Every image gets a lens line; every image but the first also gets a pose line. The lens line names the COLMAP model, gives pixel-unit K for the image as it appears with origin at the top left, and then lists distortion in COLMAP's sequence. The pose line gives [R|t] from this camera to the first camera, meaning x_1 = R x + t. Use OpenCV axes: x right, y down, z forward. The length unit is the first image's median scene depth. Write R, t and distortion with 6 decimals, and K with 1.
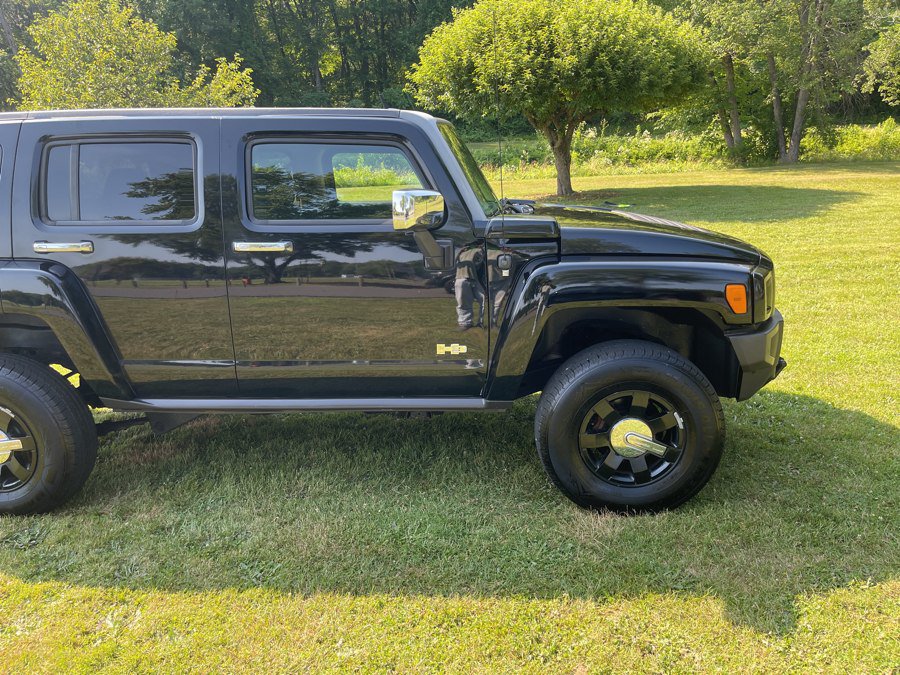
lens RADIAL K [[677.7, 0, 443.5], [0, 677.7, 340.5], [0, 0, 1]] dist [0.075091, -0.105916]
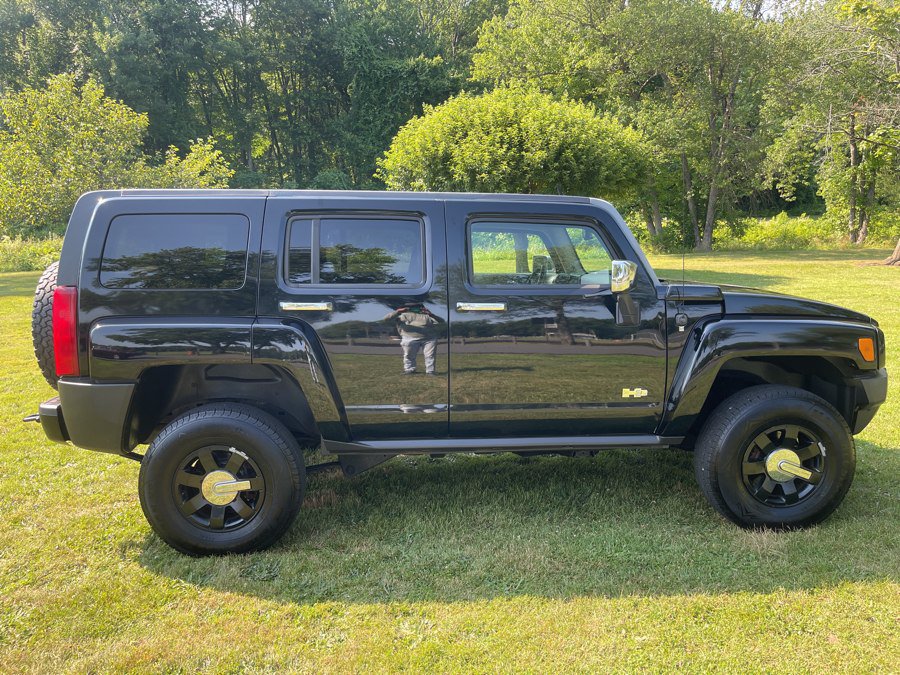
lens RADIAL K [[678.6, 0, 451.0], [0, 678.6, 341.4], [0, 0, 1]] dist [0.073706, -0.104047]
pose [[0.991550, 0.001275, 0.129717, -0.098366], [0.013463, 0.993540, -0.112679, 0.011443], [-0.129022, 0.113474, 0.985128, -0.030613]]
